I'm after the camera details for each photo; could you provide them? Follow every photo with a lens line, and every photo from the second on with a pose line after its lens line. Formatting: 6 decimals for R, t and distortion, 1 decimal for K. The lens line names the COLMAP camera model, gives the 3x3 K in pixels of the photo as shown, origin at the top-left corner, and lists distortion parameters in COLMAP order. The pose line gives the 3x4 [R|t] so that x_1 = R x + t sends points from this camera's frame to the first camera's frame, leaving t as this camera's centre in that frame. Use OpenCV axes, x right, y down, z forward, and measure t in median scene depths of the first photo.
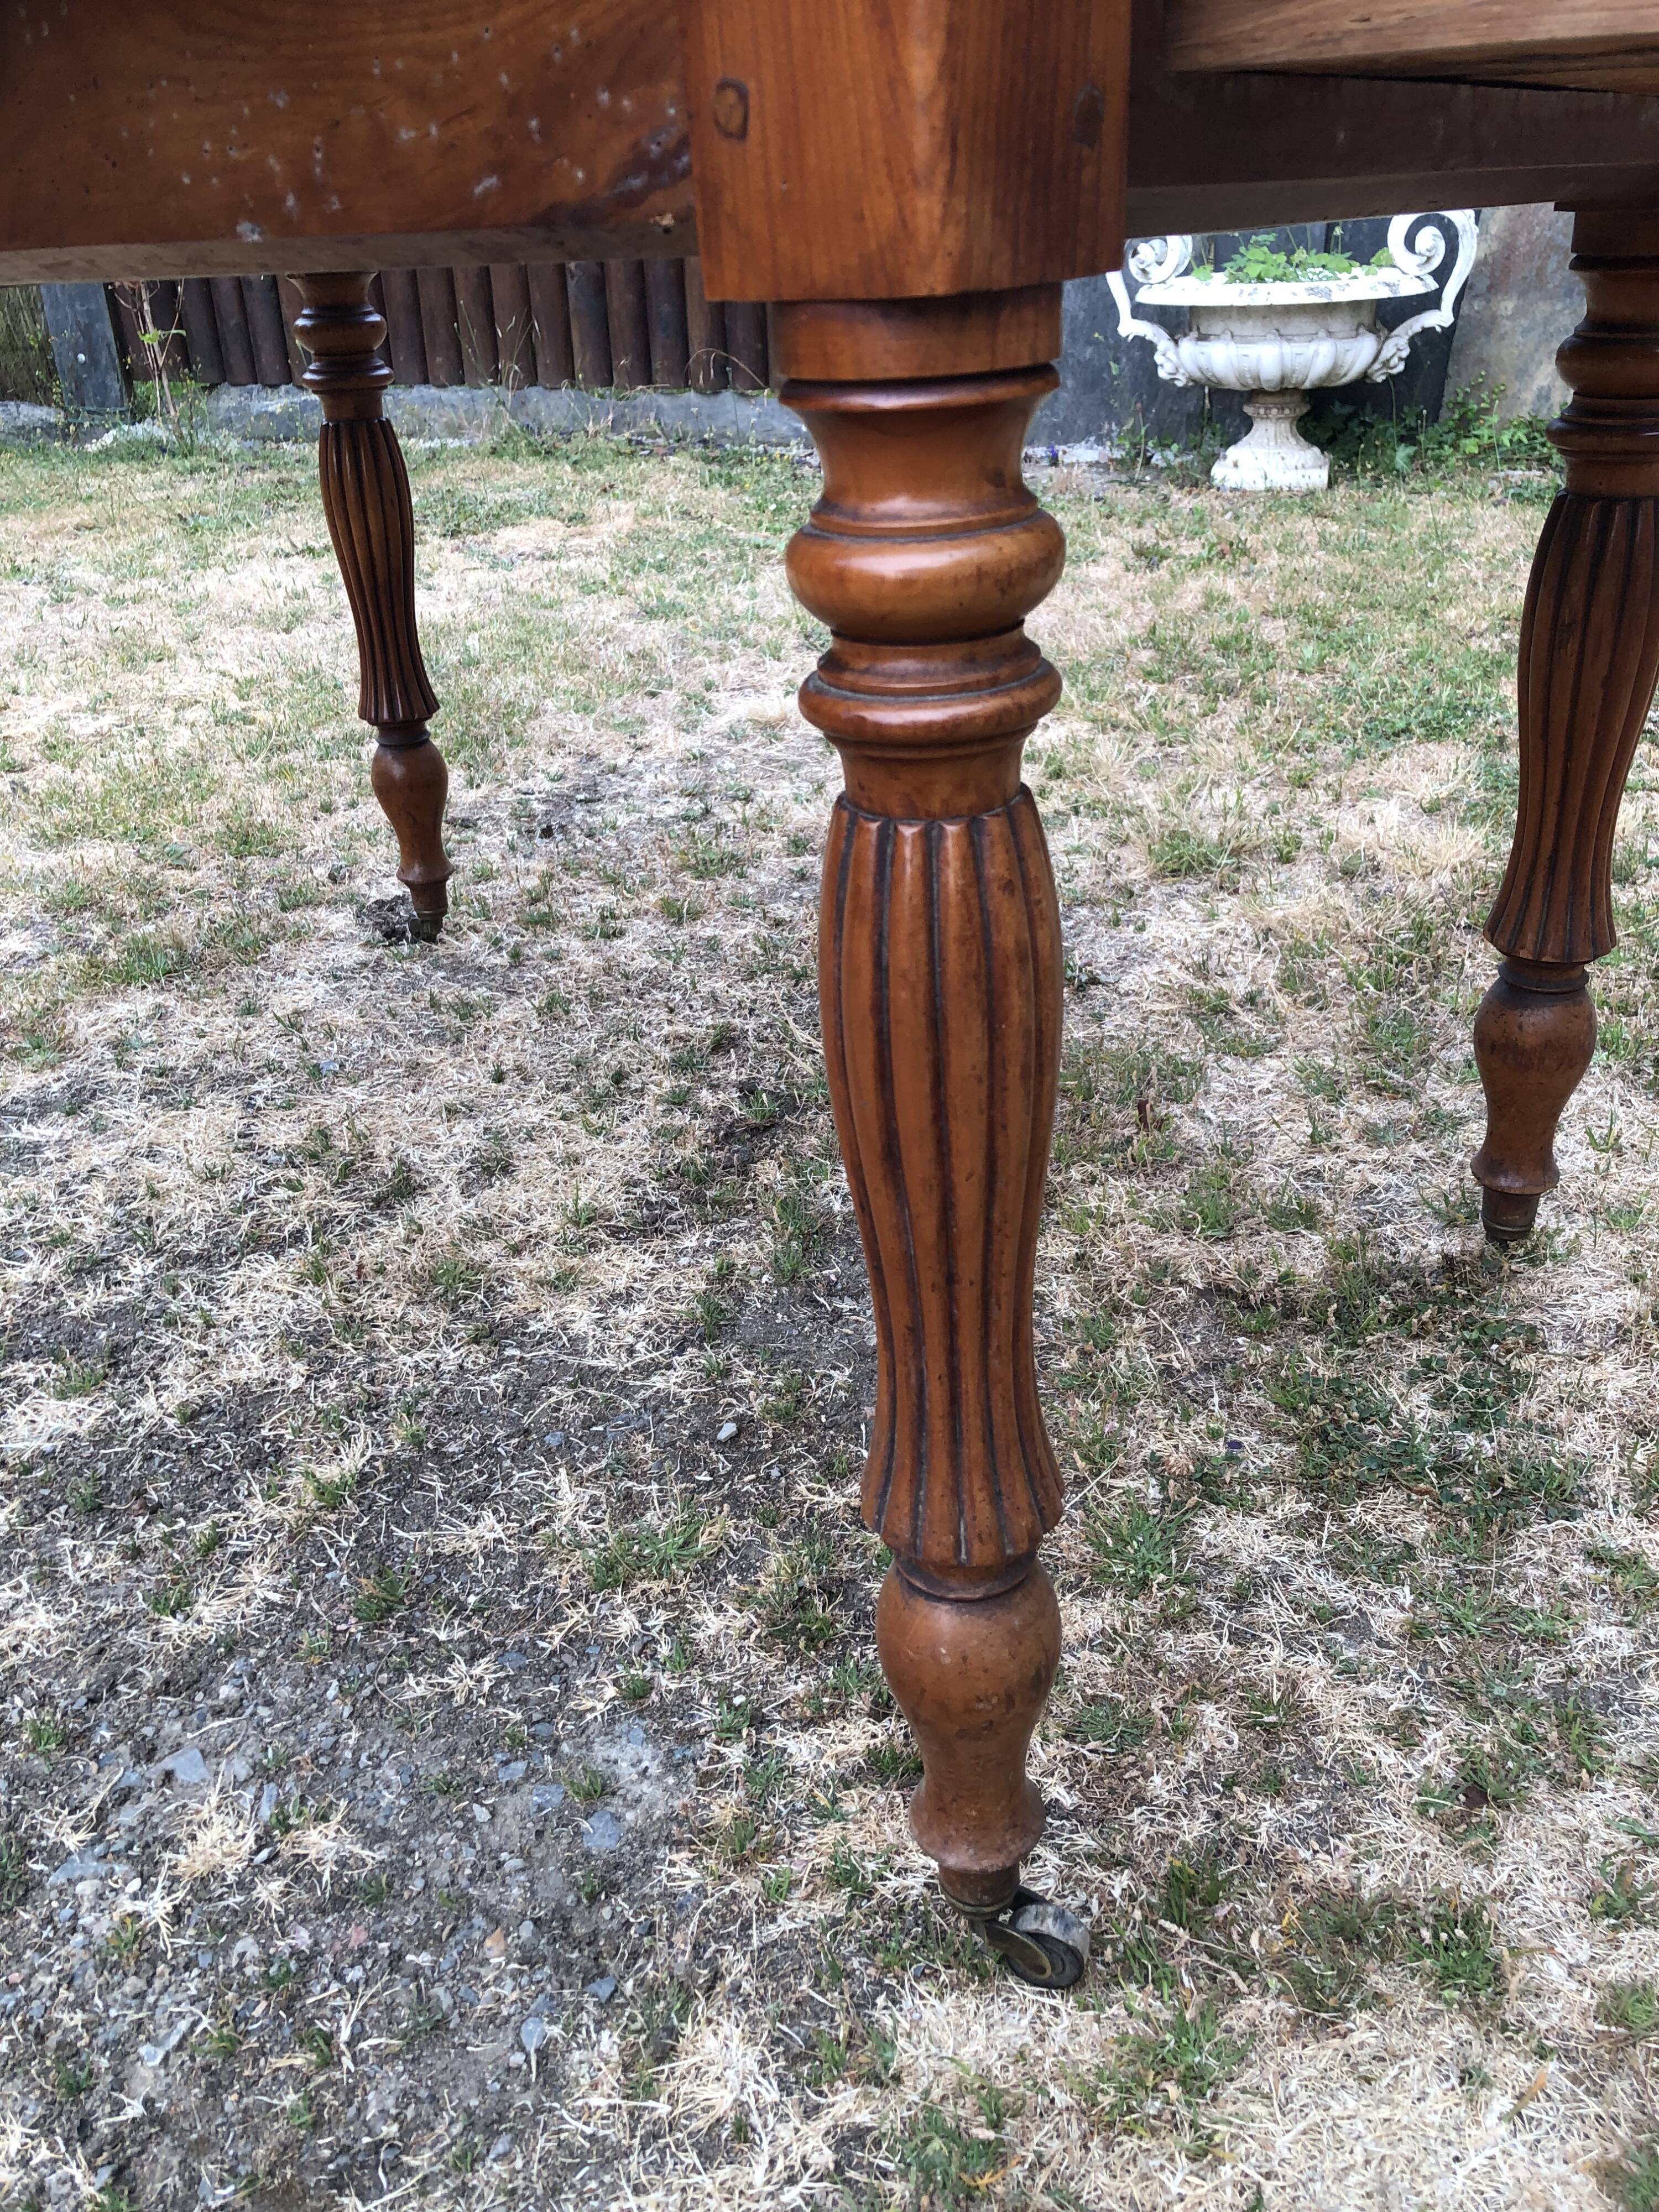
lens RADIAL K [[1825.2, 0, 849.7], [0, 1825.2, 1098.5], [0, 0, 1]] dist [0.011394, 0.007691]
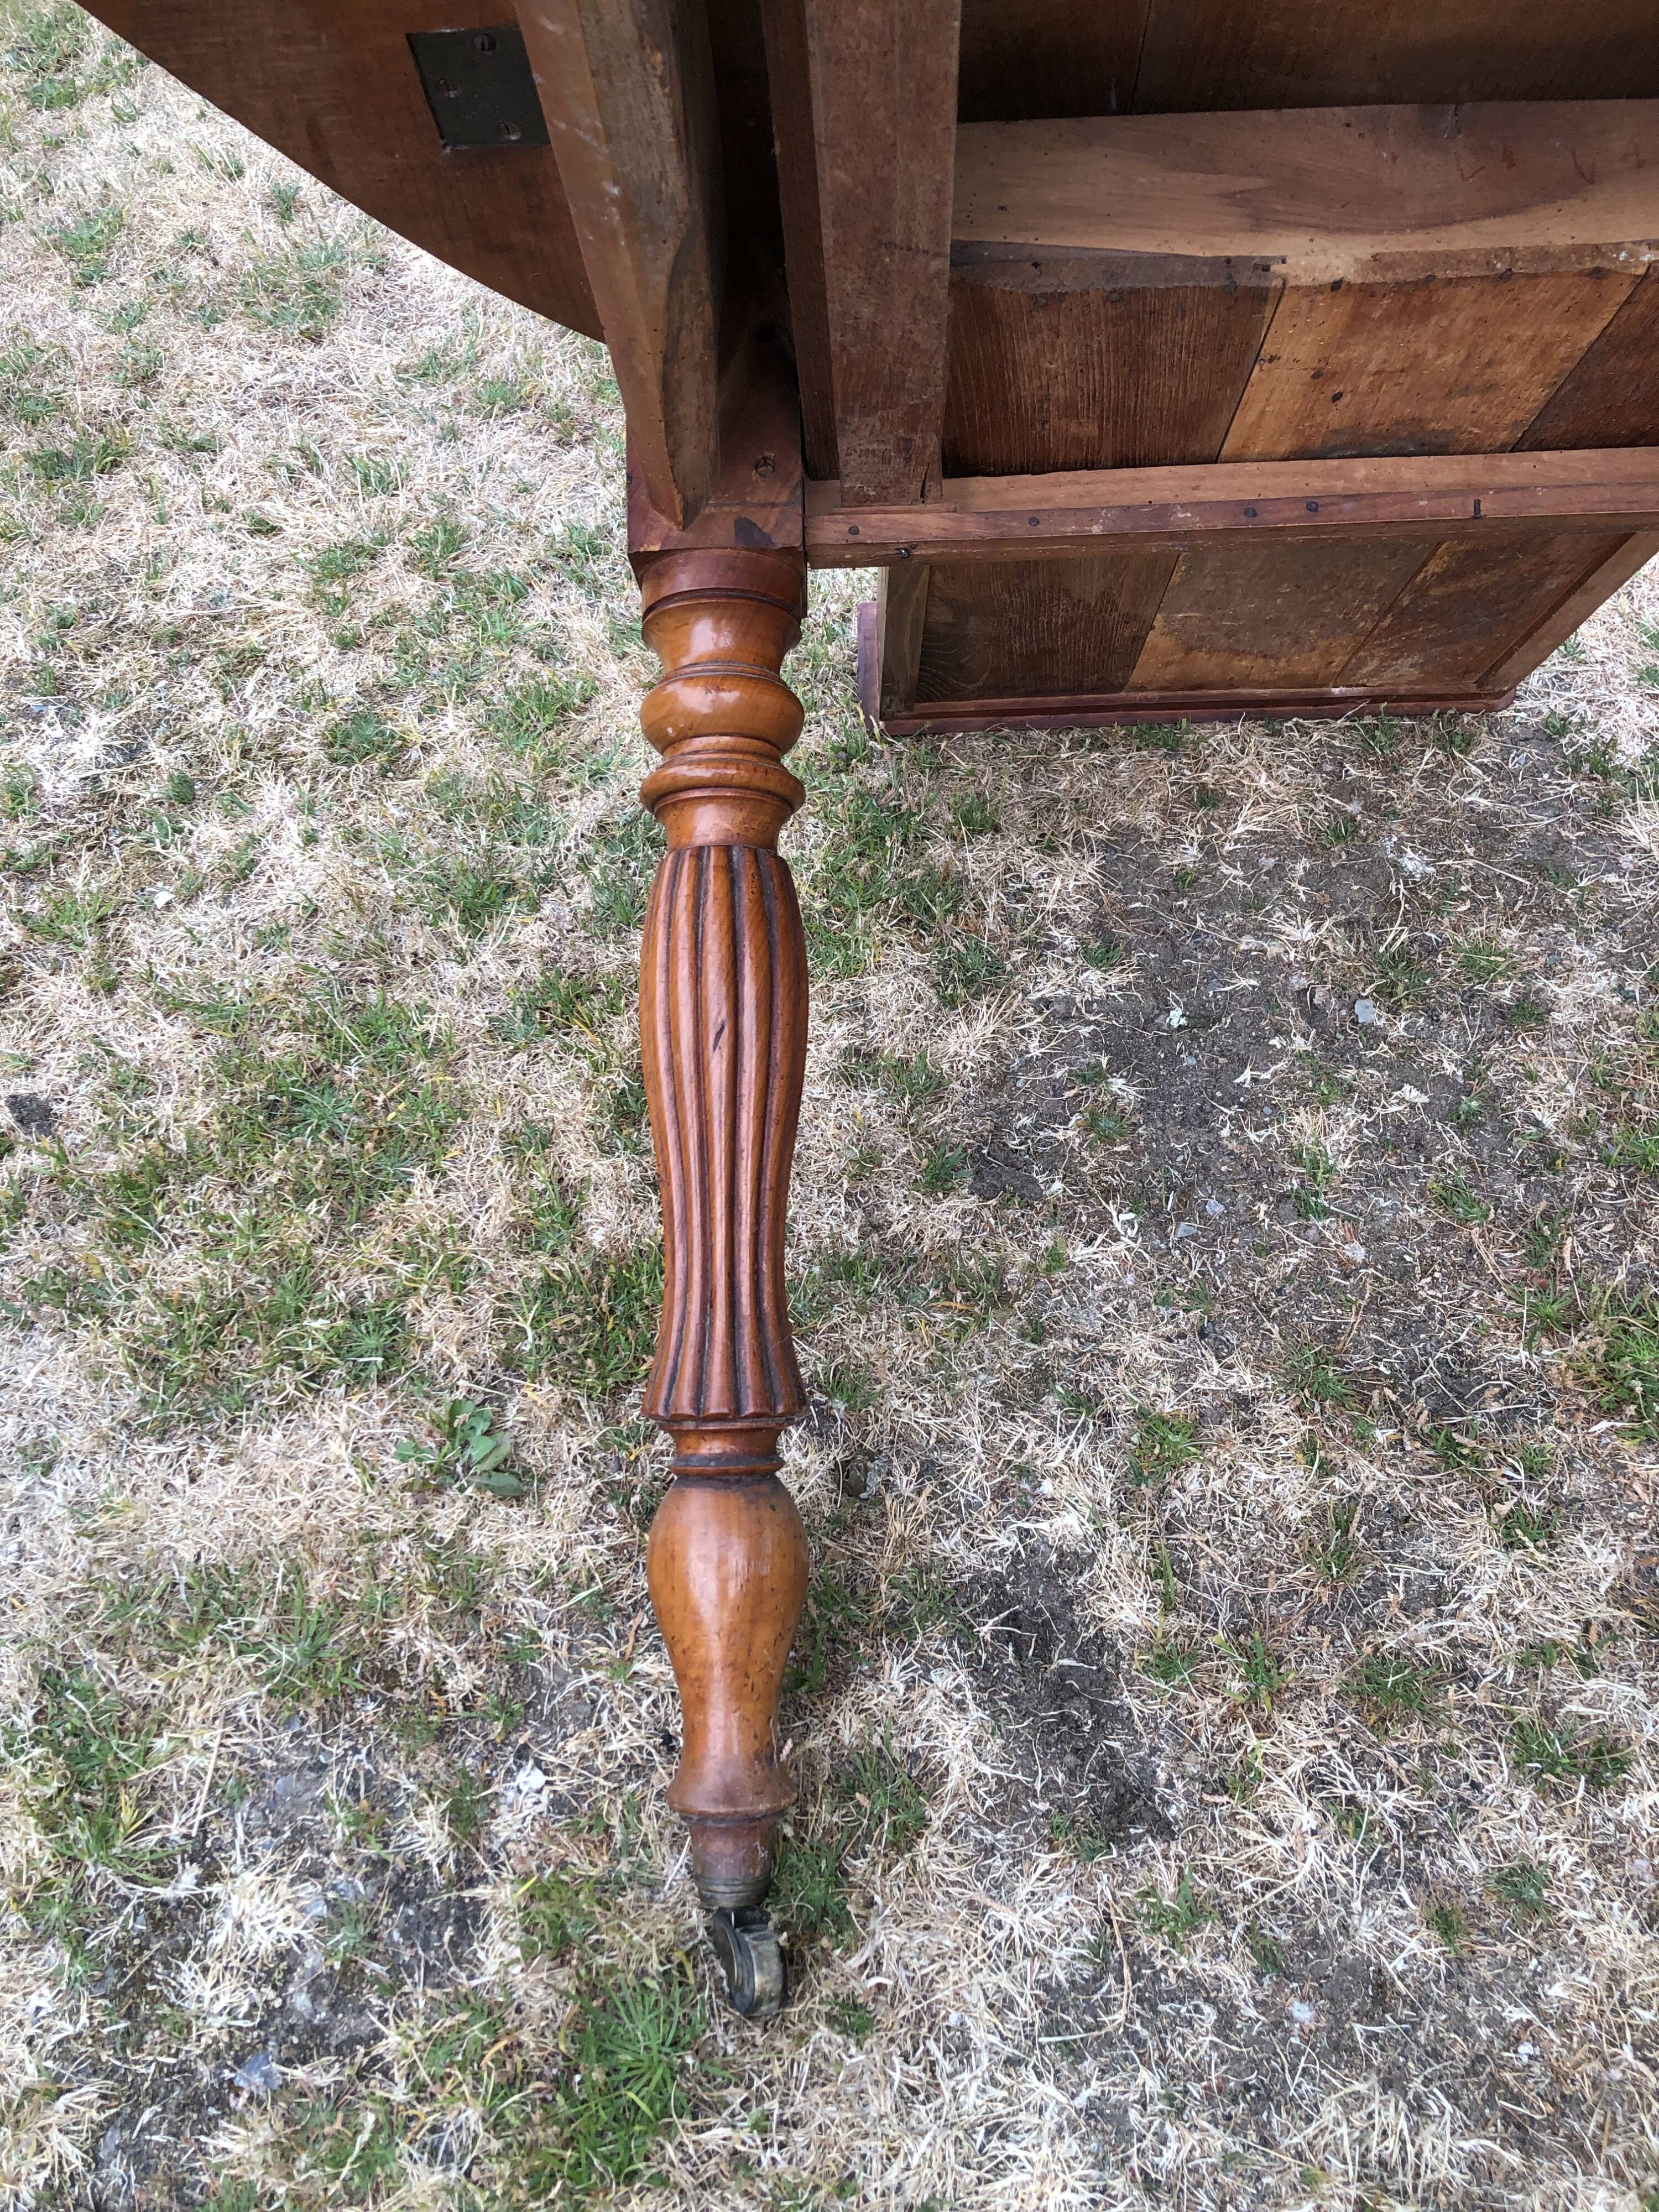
lens RADIAL K [[1824.7, 0, 833.1], [0, 1824.7, 1080.4], [0, 0, 1]] dist [0.025833, -0.011477]
pose [[0.995720, -0.082323, 0.042018, -0.498064], [0.058405, 0.912767, 0.404283, -0.673043], [-0.071635, -0.400098, 0.913668, 1.035422]]
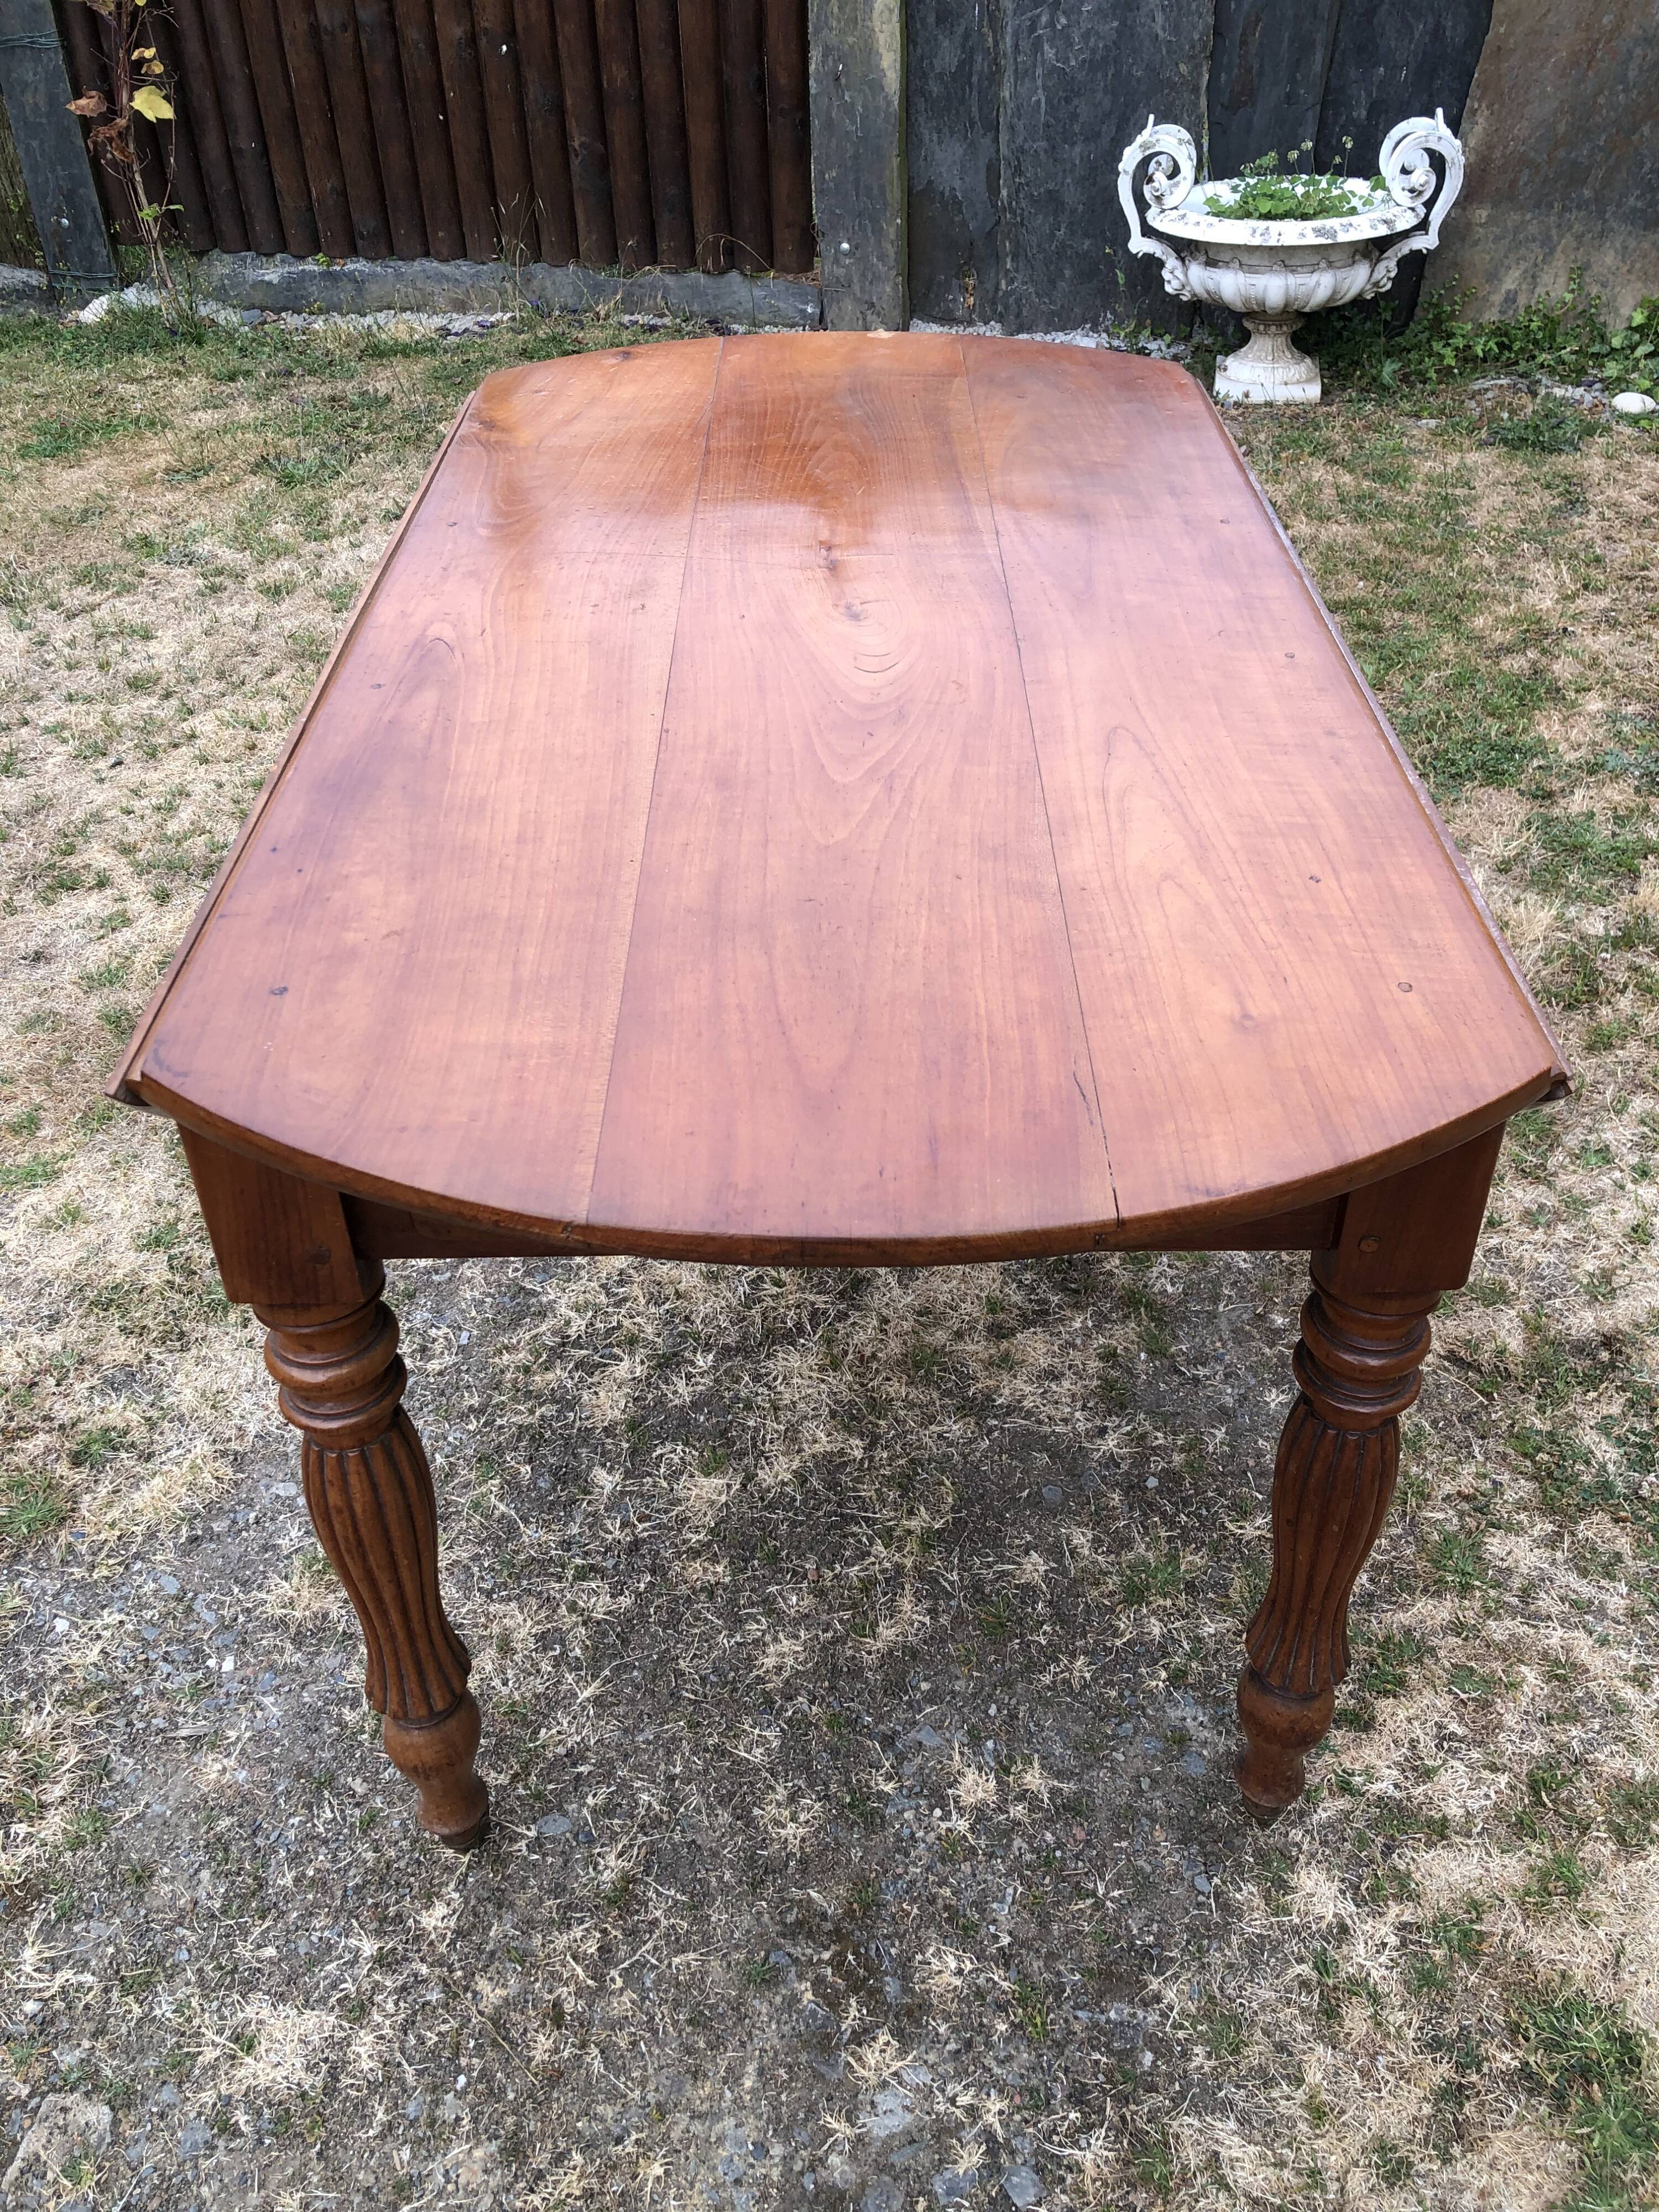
lens RADIAL K [[1828.9, 0, 843.6], [0, 1828.9, 1098.3], [0, 0, 1]] dist [0.002925, 0.032212]
pose [[0.996311, -0.049420, 0.070158, -0.407442], [0.037099, 0.985232, 0.167160, -0.386508], [-0.077383, -0.163940, 0.983430, -0.432230]]
